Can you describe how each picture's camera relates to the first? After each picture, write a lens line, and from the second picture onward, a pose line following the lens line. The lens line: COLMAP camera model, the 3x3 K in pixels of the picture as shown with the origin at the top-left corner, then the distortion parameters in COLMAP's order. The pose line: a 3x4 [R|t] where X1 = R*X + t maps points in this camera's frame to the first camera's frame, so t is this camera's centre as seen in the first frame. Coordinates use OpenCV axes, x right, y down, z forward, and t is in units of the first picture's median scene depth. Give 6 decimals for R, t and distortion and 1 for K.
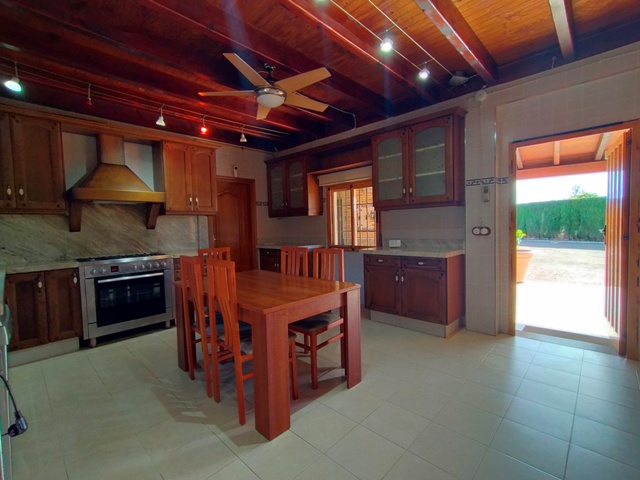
lens RADIAL K [[296.7, 0, 322.2], [0, 296.7, 242.3], [0, 0, 1]] dist [0.001580, 0.000780]
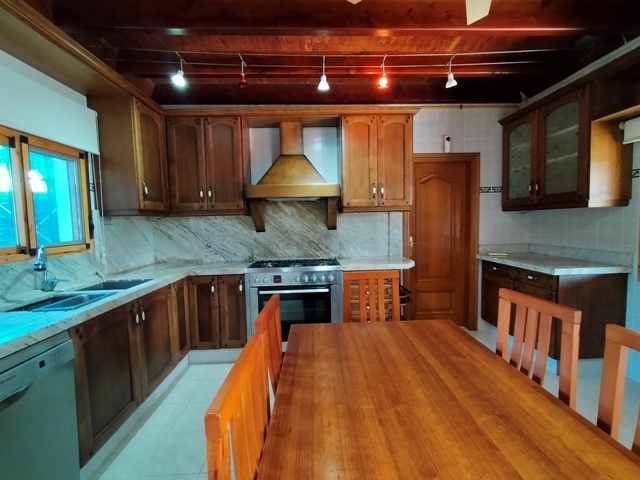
lens RADIAL K [[296.7, 0, 322.2], [0, 296.7, 242.3], [0, 0, 1]] dist [0.001580, 0.000780]
pose [[0.720735, 0.056601, -0.690896, -0.023967], [-0.034281, 0.998352, 0.046029, -0.046585], [0.692362, -0.009490, 0.721488, 0.389423]]
